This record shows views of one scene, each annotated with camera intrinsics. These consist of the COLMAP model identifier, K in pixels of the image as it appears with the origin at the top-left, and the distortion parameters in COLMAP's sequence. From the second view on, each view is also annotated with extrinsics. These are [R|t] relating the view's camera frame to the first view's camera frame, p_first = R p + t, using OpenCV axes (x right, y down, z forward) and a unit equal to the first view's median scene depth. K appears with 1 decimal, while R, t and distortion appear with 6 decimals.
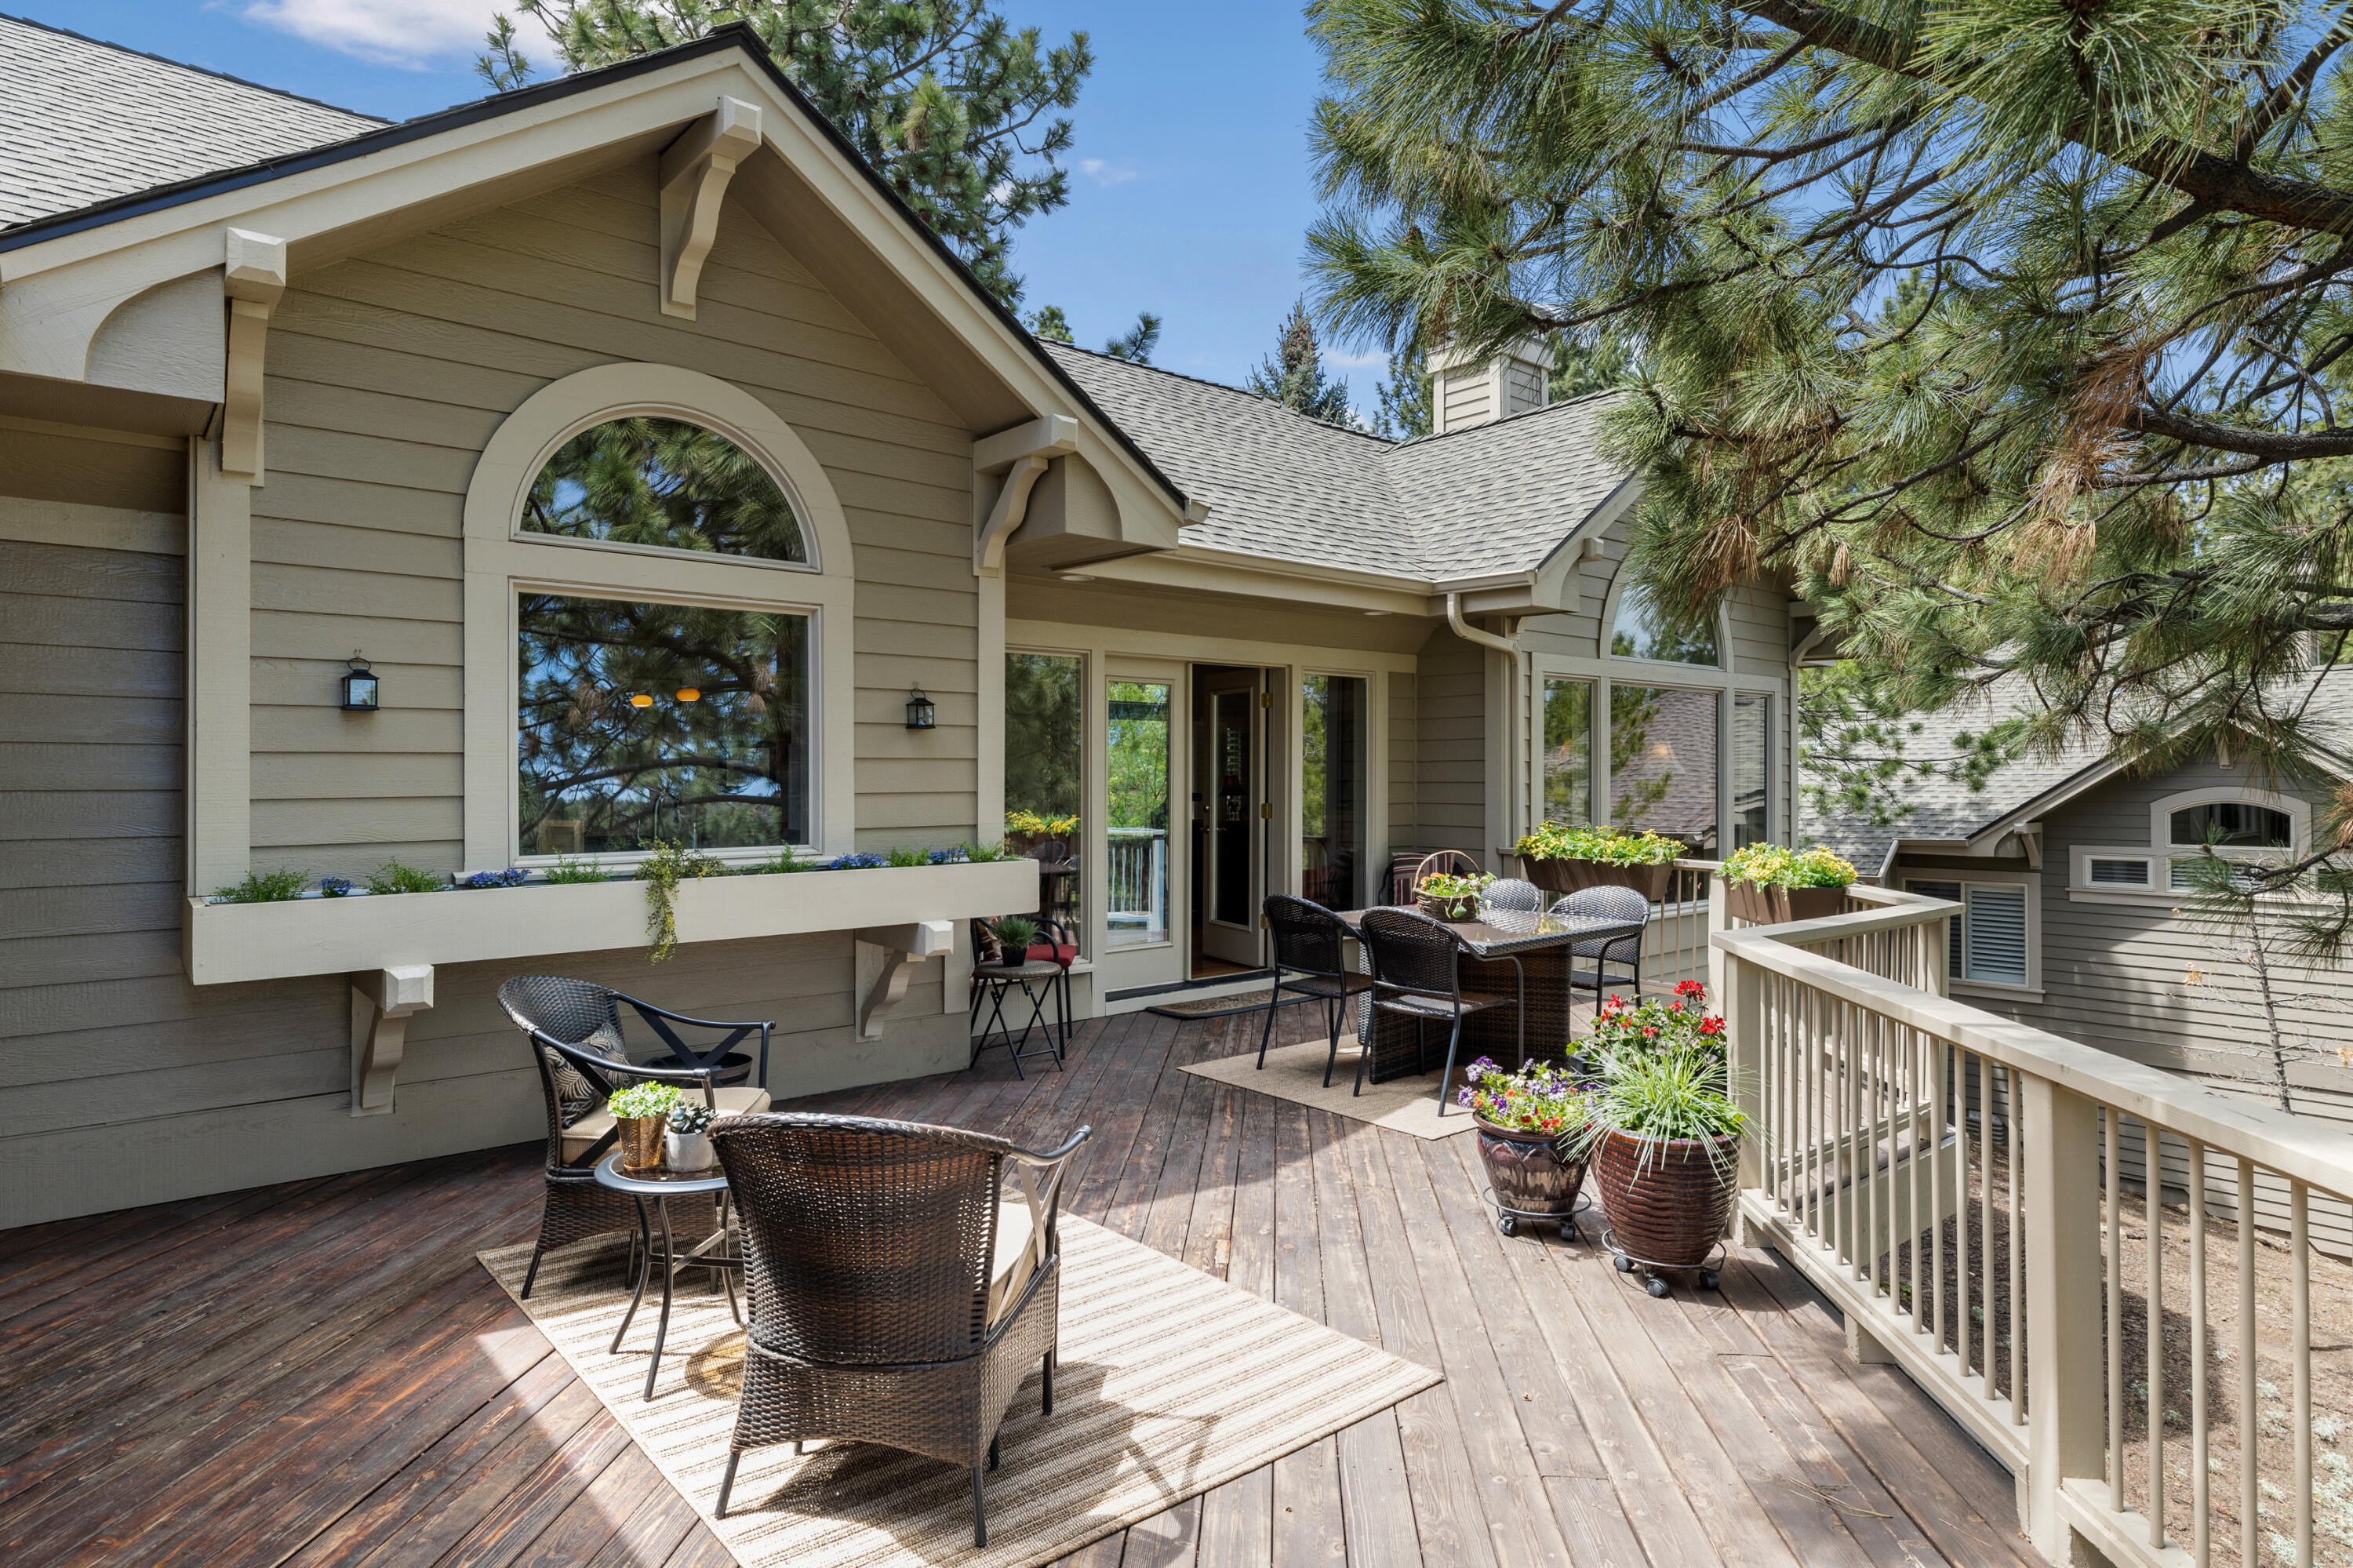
lens RADIAL K [[1305.1, 0, 1172.4], [0, 1305.1, 766.9], [0, 0, 1]] dist [0.004713, -0.002024]
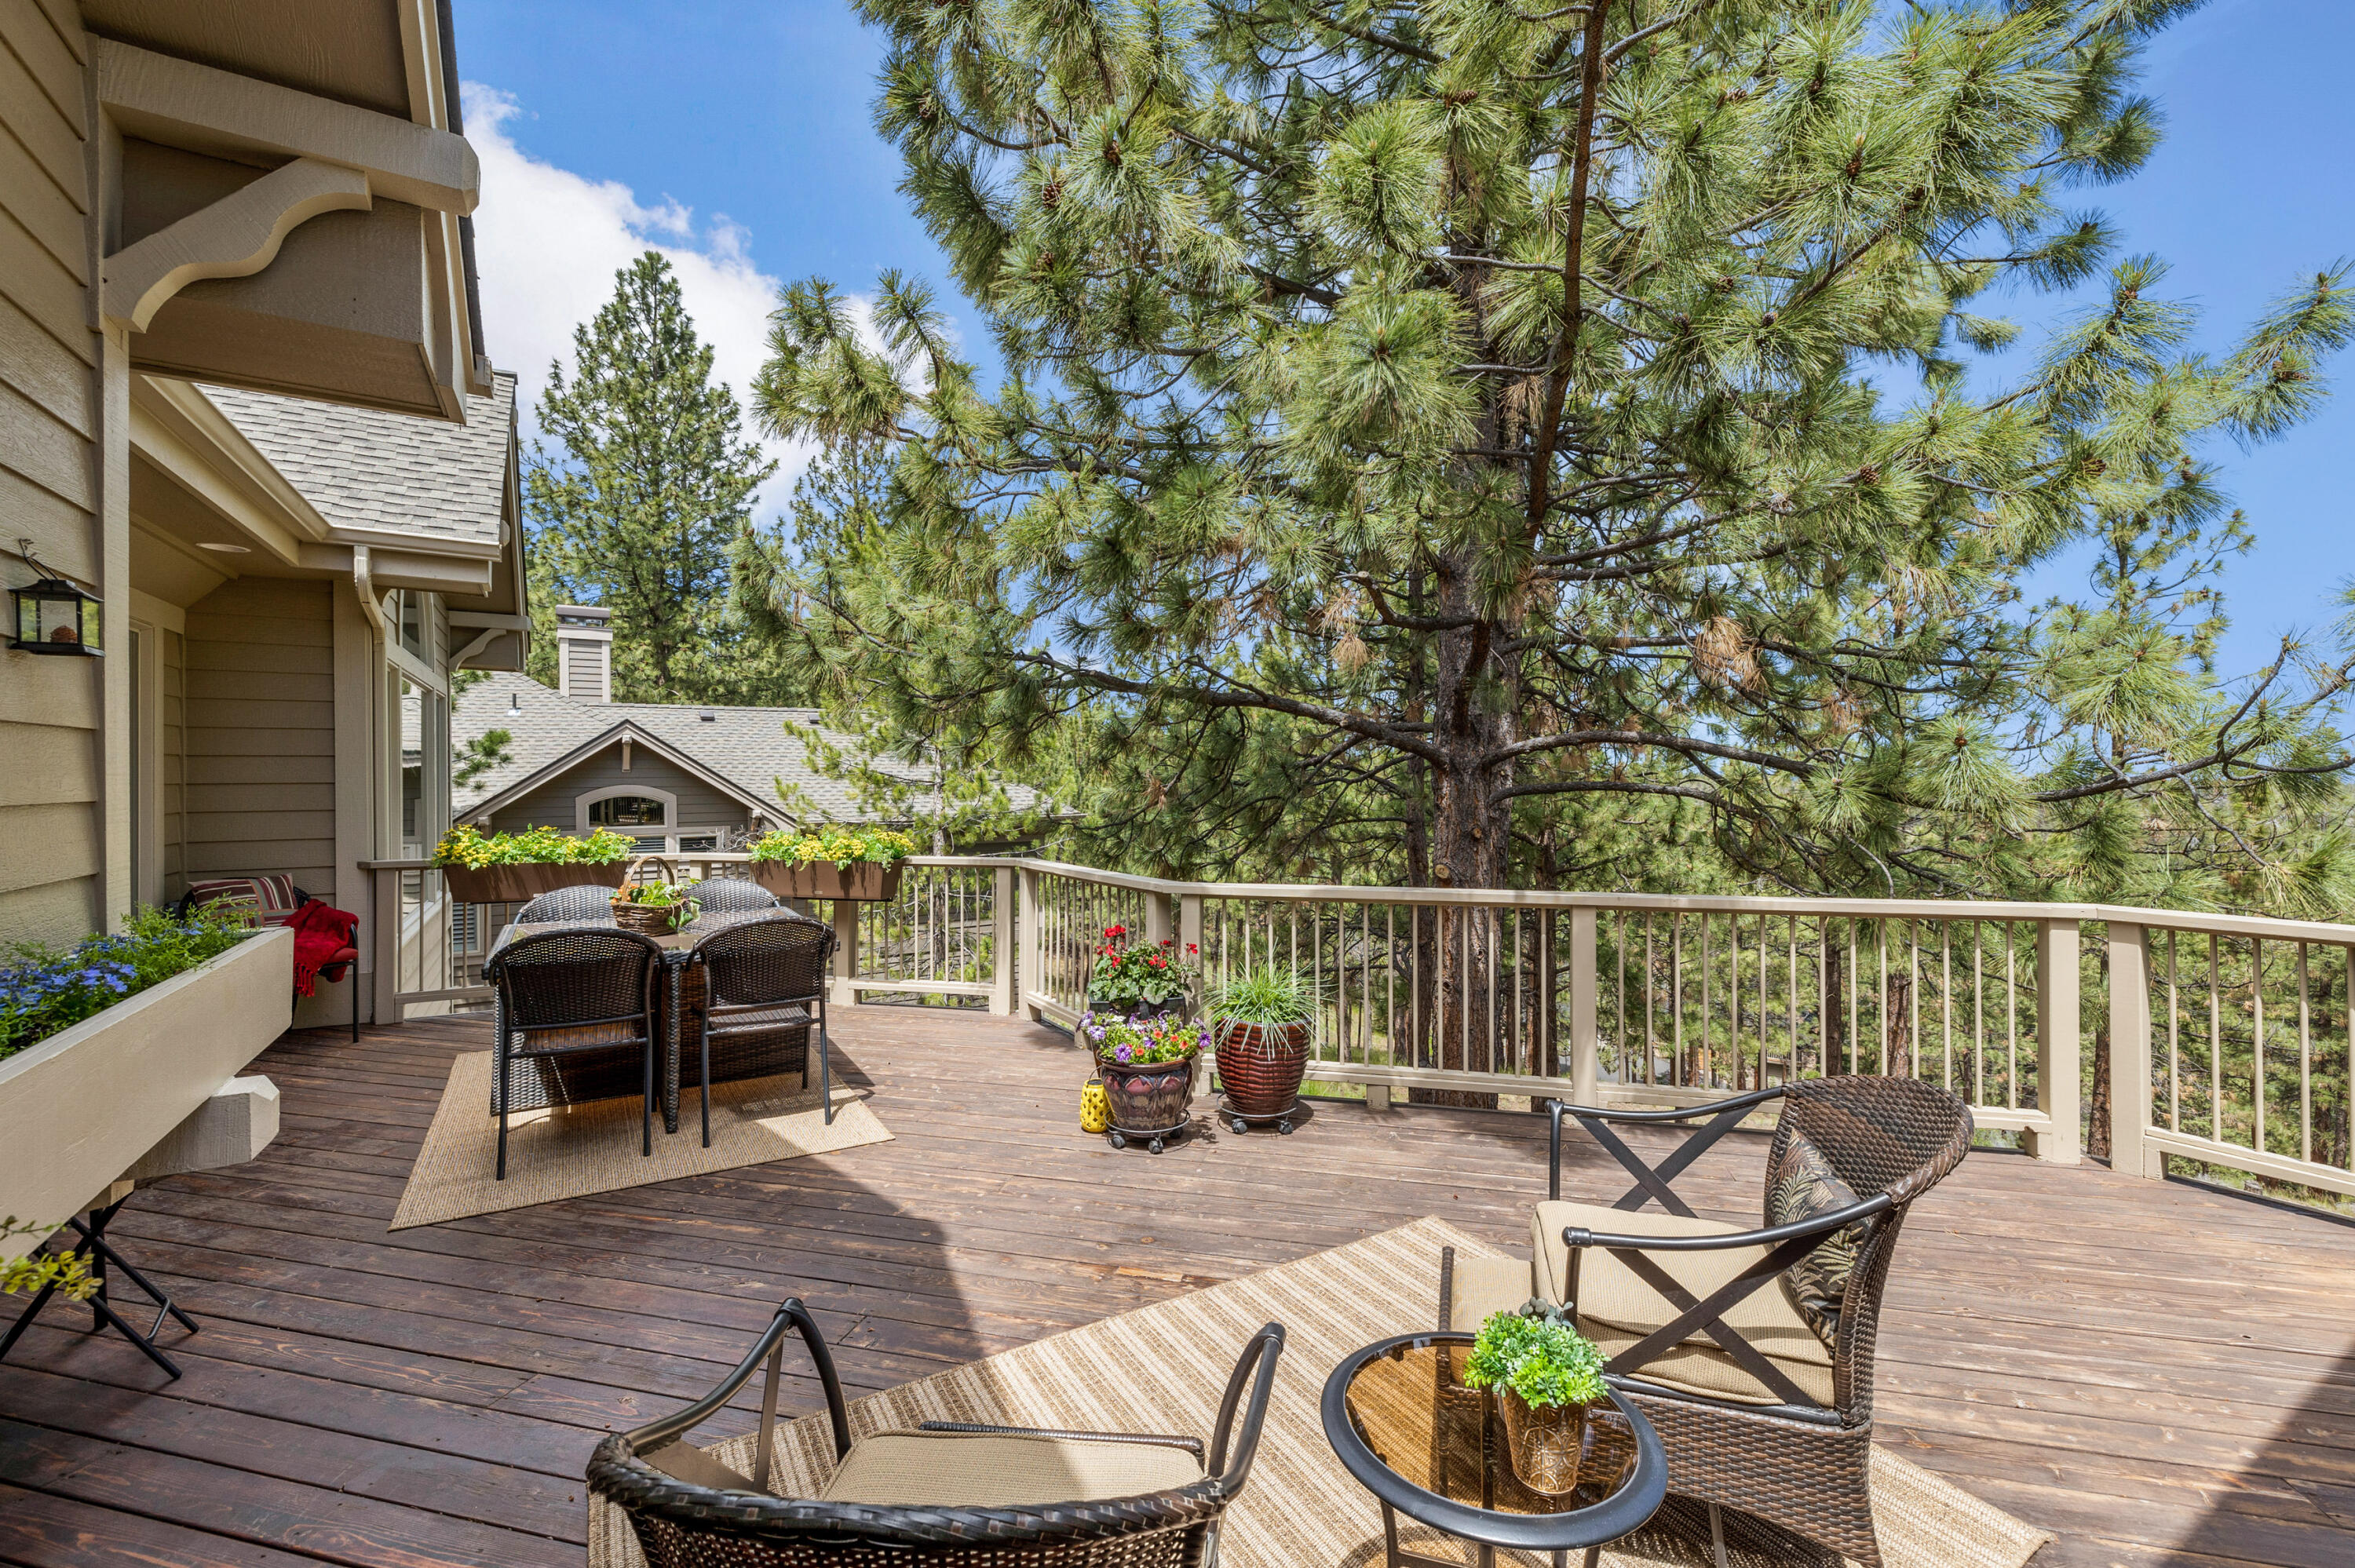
lens RADIAL K [[998.7, 0, 1177.5], [0, 998.7, 784.0], [0, 0, 1]] dist [-0.001090, 0.000357]
pose [[0.158586, -0.006227, 0.987326, -0.561794], [-0.005435, 0.999959, 0.007179, 0.010845], [-0.987330, -0.006505, 0.158546, 0.732642]]
